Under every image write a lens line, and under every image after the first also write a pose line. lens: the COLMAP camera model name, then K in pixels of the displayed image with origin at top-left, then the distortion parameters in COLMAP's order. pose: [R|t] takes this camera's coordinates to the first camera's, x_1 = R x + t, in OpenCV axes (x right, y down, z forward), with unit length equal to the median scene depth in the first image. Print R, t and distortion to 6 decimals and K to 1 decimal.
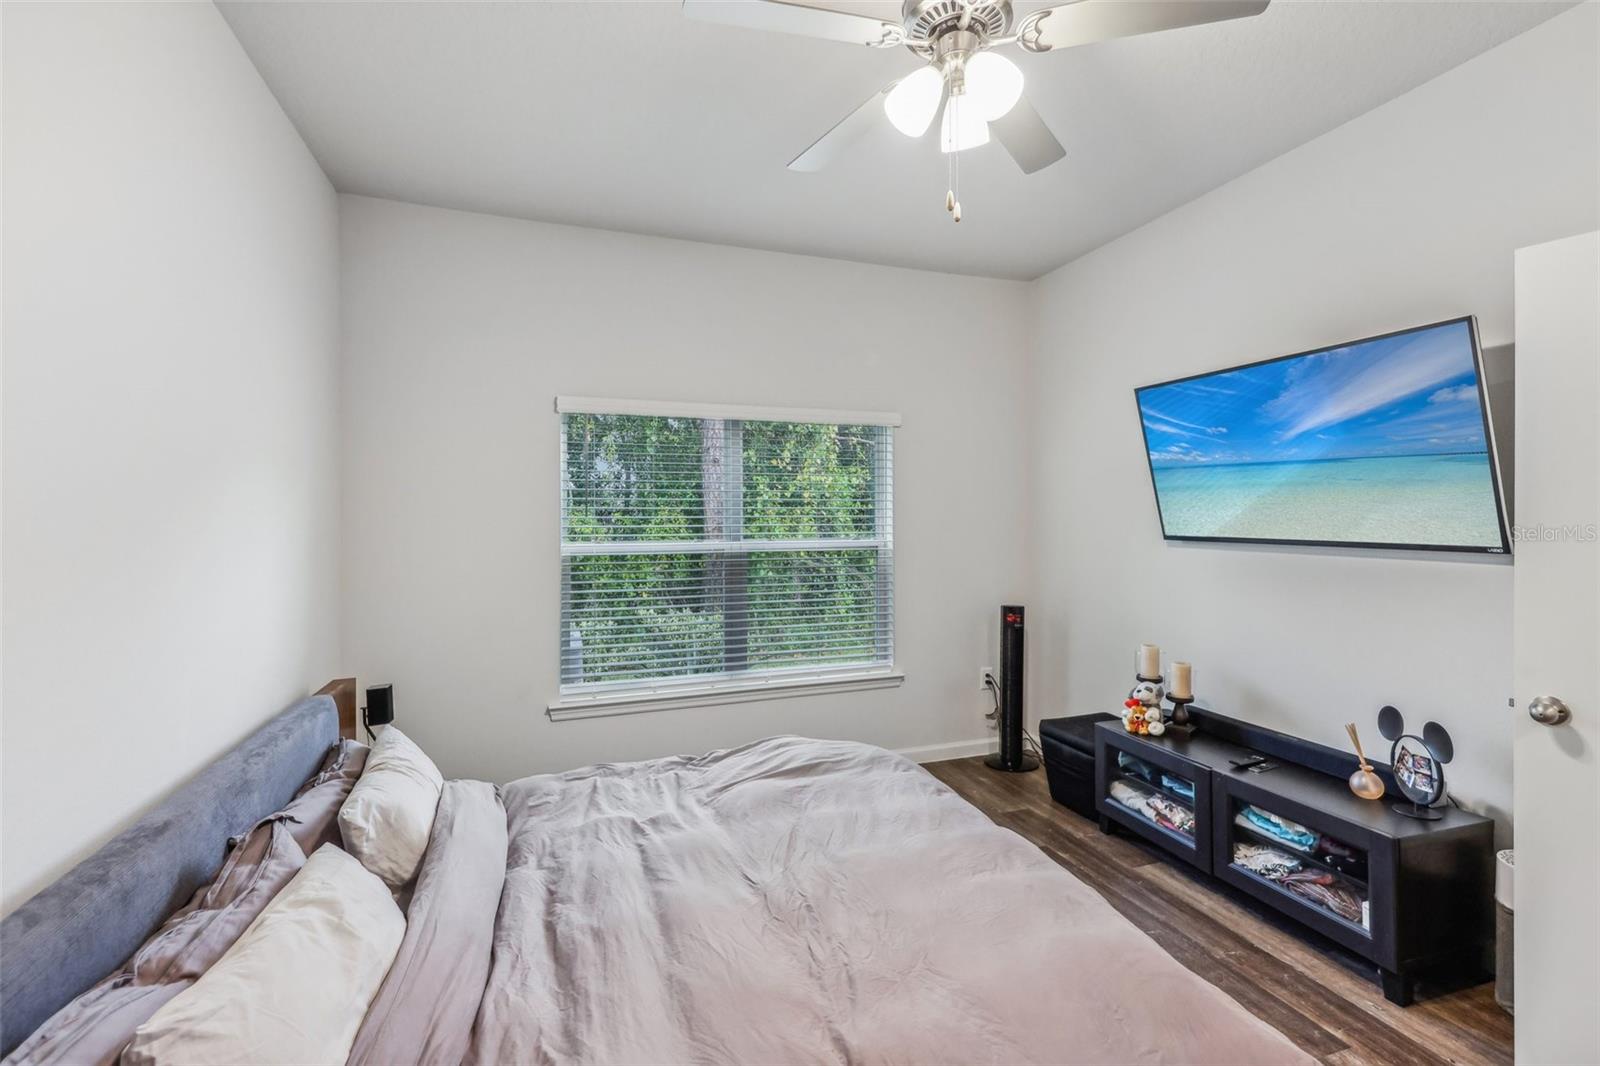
lens RADIAL K [[703.8, 0, 802.7], [0, 703.8, 520.9], [0, 0, 1]] dist [0.054227, -0.021722]
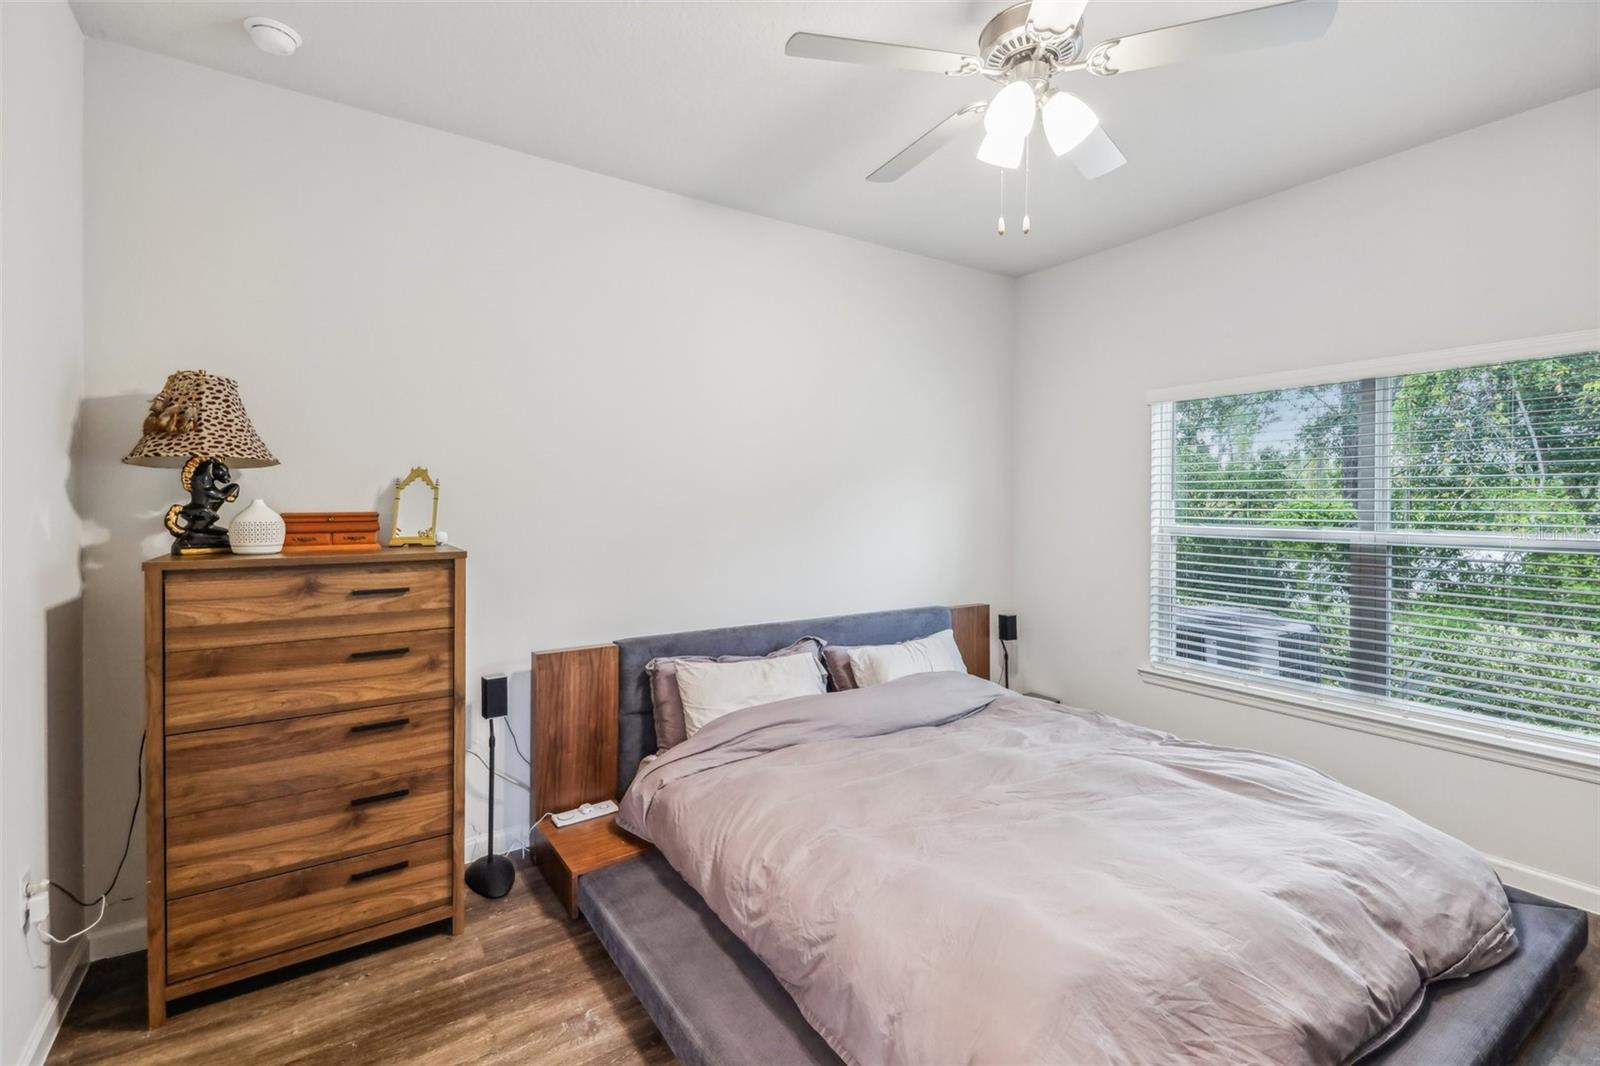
lens RADIAL K [[703.8, 0, 802.7], [0, 703.8, 520.9], [0, 0, 1]] dist [0.054227, -0.021722]
pose [[0.251467, 0.034623, -0.967247, 0.714050], [-0.007367, 0.999399, 0.033858, -0.006368], [0.967838, -0.001389, 0.251571, 0.242469]]
